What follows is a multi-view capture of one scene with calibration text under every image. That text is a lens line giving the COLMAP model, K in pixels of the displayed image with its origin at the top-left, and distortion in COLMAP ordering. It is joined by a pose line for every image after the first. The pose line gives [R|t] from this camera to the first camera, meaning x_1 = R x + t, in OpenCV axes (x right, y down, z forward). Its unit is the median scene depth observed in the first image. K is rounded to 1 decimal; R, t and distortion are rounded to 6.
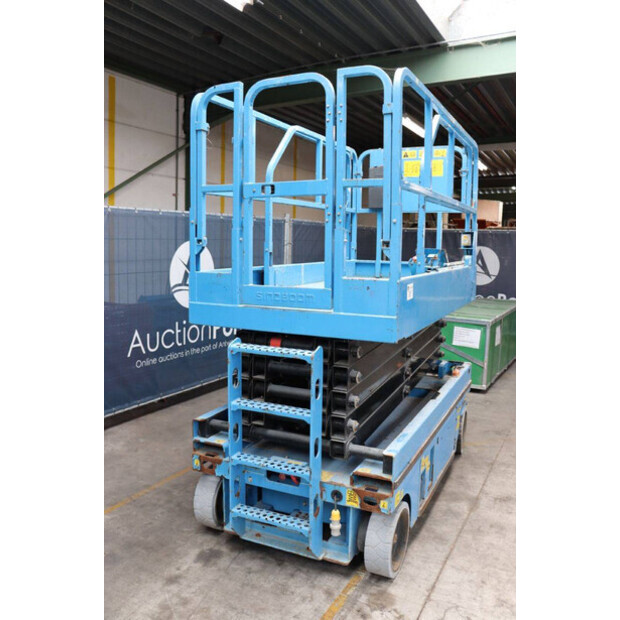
lens RADIAL K [[548.6, 0, 306.3], [0, 548.6, 308.6], [0, 0, 1]] dist [-0.124885, 0.120090]
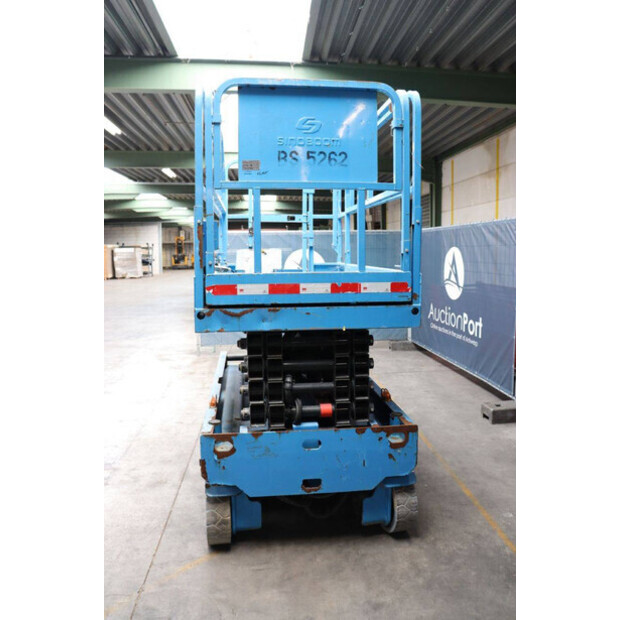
lens RADIAL K [[504.5, 0, 307.0], [0, 504.5, 306.5], [0, 0, 1]] dist [-0.106890, 0.067282]
pose [[-0.842977, 0.050636, -0.535561, 0.801947], [-0.066802, 0.978001, 0.197615, -0.264720], [0.533786, 0.202362, -0.821050, 2.419052]]
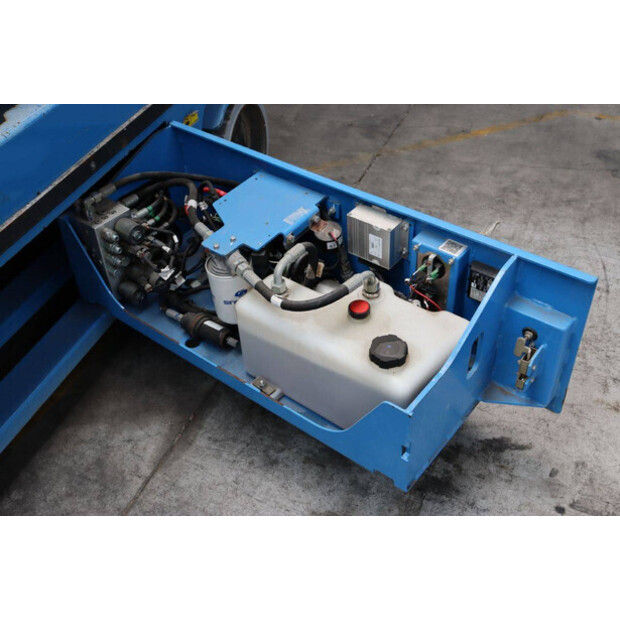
lens RADIAL K [[717.5, 0, 309.6], [0, 717.5, 312.7], [0, 0, 1]] dist [0.021638, 0.000000]
pose [[0.994740, -0.099846, 0.022850, 0.489554], [0.069226, 0.819777, 0.568483, 0.046946], [-0.075492, -0.563911, 0.822378, 0.806436]]
